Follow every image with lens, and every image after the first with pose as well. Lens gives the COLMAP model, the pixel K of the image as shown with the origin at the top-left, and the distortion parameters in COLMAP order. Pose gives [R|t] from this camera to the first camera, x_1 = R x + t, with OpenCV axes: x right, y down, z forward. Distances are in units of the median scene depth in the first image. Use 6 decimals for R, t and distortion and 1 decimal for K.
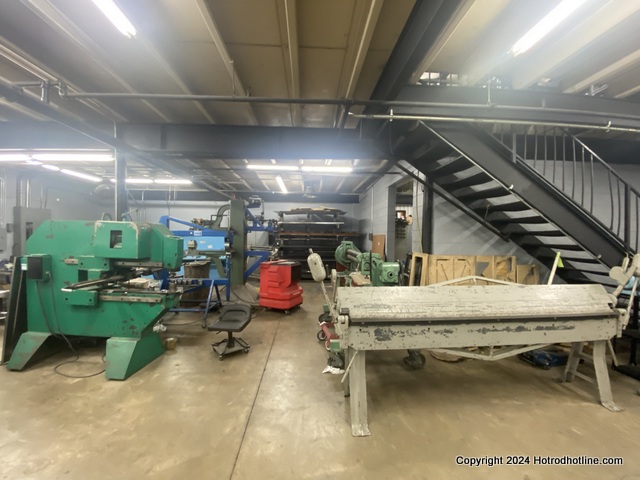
lens RADIAL K [[260.5, 0, 320.0], [0, 260.5, 240.0], [0, 0, 1]] dist [-0.000115, -0.011577]
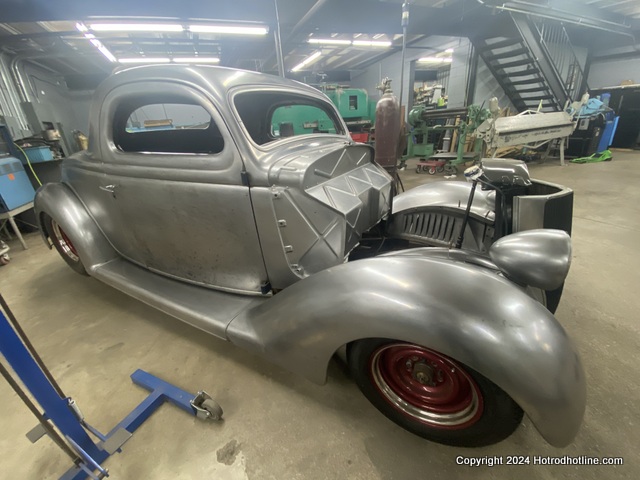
lens RADIAL K [[260.5, 0, 320.0], [0, 260.5, 240.0], [0, 0, 1]] dist [-0.000115, -0.011577]
pose [[0.929325, -0.221408, 0.295521, -1.604707], [0.093088, 0.914926, 0.392739, 0.114211], [-0.357336, -0.337473, 0.870875, -0.470394]]
